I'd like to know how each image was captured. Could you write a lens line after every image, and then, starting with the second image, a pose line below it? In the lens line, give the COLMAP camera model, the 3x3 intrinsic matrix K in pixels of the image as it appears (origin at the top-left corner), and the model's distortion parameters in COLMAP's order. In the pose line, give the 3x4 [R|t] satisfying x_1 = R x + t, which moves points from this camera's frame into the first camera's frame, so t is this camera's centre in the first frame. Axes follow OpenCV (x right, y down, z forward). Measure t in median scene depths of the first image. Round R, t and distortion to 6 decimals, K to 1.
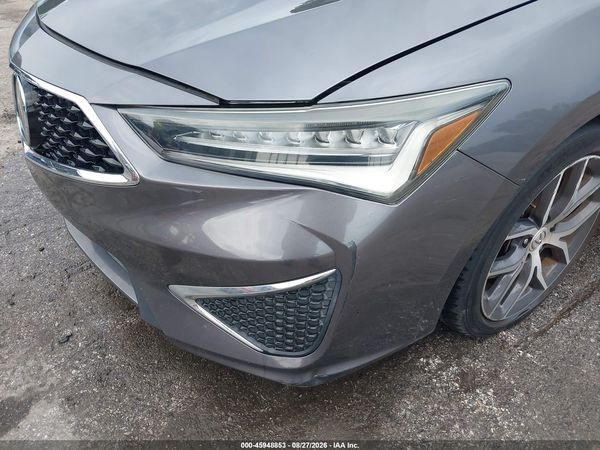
lens RADIAL K [[476.4, 0, 298.4], [0, 476.4, 227.6], [0, 0, 1]] dist [-0.003073, 0.006559]
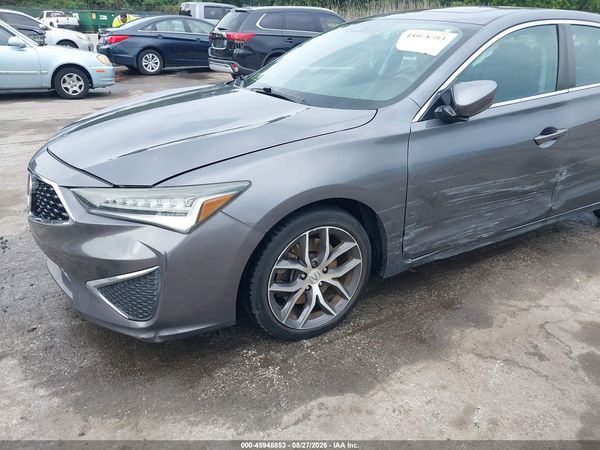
lens RADIAL K [[479.5, 0, 302.2], [0, 479.5, 227.4], [0, 0, 1]] dist [-0.008594, -0.001410]
pose [[0.997974, 0.040376, -0.049180, 0.662599], [-0.051187, 0.968540, -0.243536, 0.331745], [0.037799, 0.245560, 0.968644, -0.835492]]
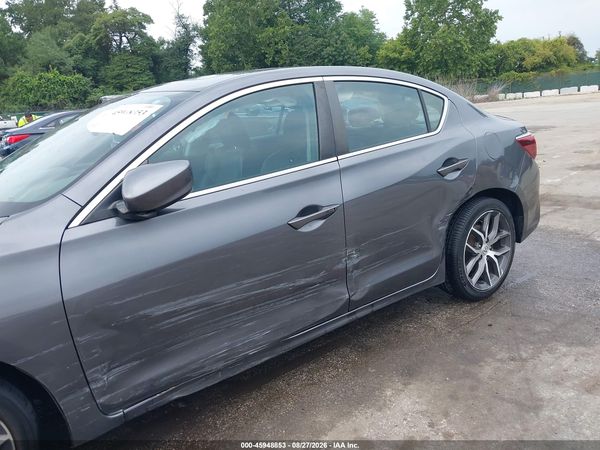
lens RADIAL K [[475.3, 0, 300.0], [0, 475.3, 225.0], [0, 0, 1]] dist [0.006137, -0.005700]
pose [[0.996722, -0.079588, 0.014493, 1.751456], [0.079012, 0.919305, -0.385532, -0.023274], [0.017360, 0.385414, 0.922581, -0.274491]]
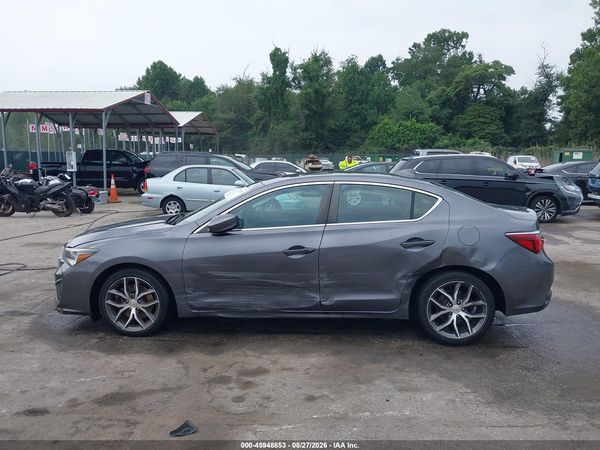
lens RADIAL K [[476.4, 0, 298.4], [0, 476.4, 227.6], [0, 0, 1]] dist [-0.003073, 0.006559]
pose [[0.781727, 0.084032, -0.617933, 4.270336], [-0.373661, 0.856428, -0.356241, 0.407969], [0.499279, 0.509381, 0.700893, -1.300347]]
